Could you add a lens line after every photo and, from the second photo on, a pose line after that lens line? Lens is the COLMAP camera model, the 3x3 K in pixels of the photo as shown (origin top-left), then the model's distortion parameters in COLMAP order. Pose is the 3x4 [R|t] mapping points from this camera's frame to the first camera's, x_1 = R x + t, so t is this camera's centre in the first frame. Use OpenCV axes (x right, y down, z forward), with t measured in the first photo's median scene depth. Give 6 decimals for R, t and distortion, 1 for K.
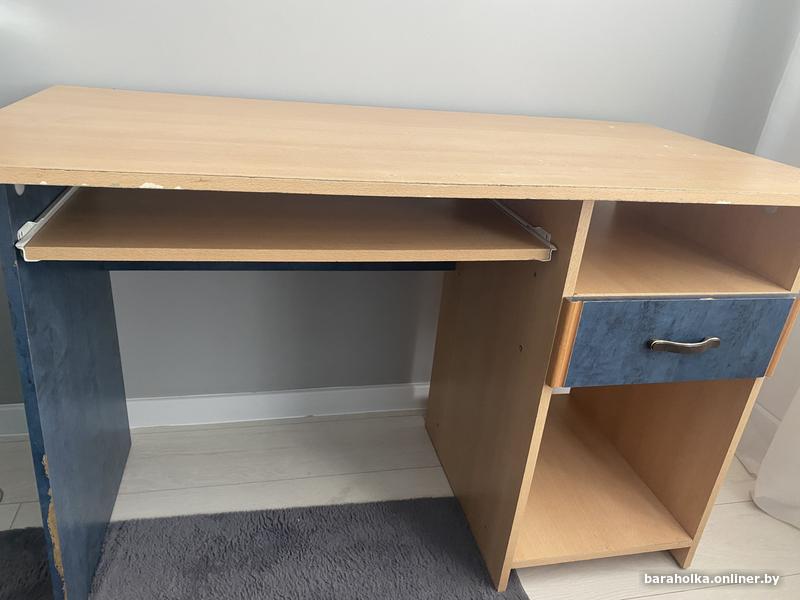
lens RADIAL K [[615.6, 0, 400.0], [0, 615.6, 300.0], [0, 0, 1]] dist [-0.004849, -0.001788]
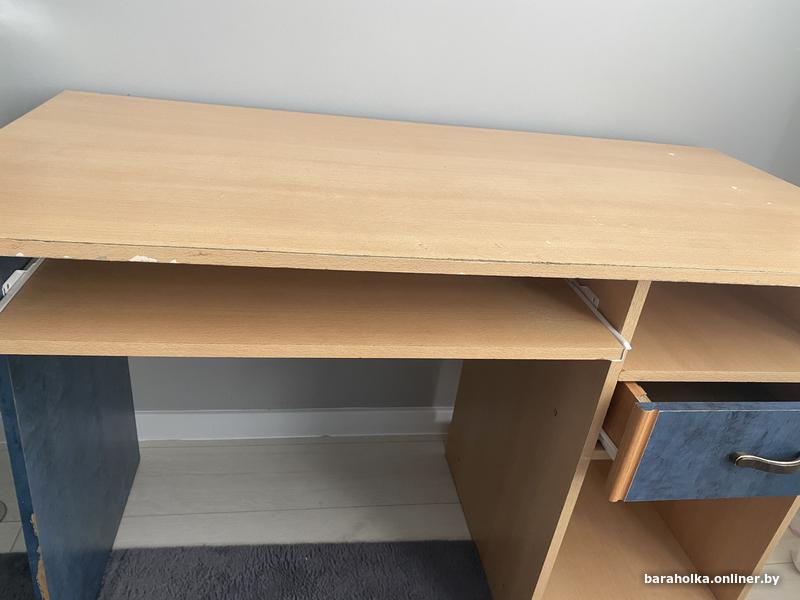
lens RADIAL K [[615.6, 0, 400.0], [0, 615.6, 300.0], [0, 0, 1]] dist [-0.004849, -0.001788]
pose [[0.997383, 0.056605, -0.044976, -0.000203], [-0.053983, 0.996884, 0.057516, -0.108360], [0.048091, -0.054938, 0.997331, 0.081426]]
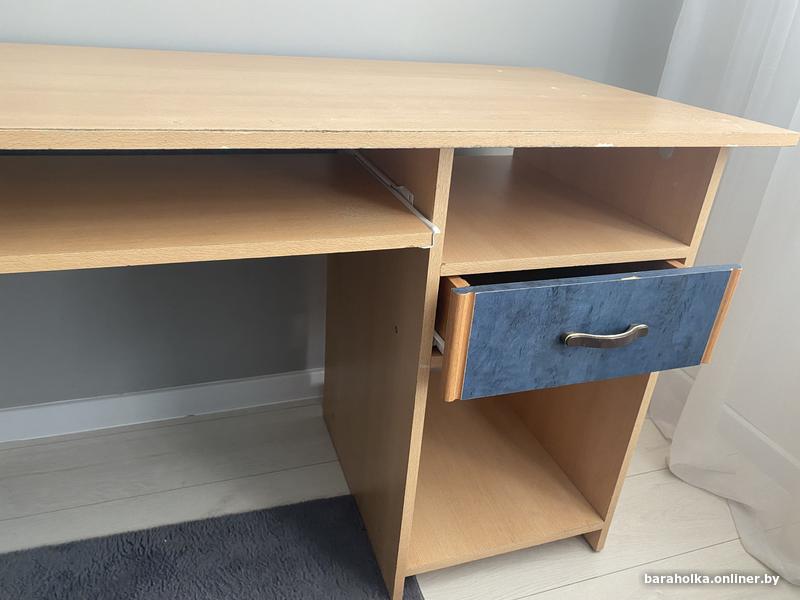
lens RADIAL K [[609.7, 0, 407.8], [0, 609.7, 301.1], [0, 0, 1]] dist [0.006437, -0.007883]
pose [[0.993522, -0.060654, 0.096101, 0.115508], [0.056042, 0.997176, 0.049989, -0.002377], [-0.098862, -0.044280, 0.994115, 0.132582]]
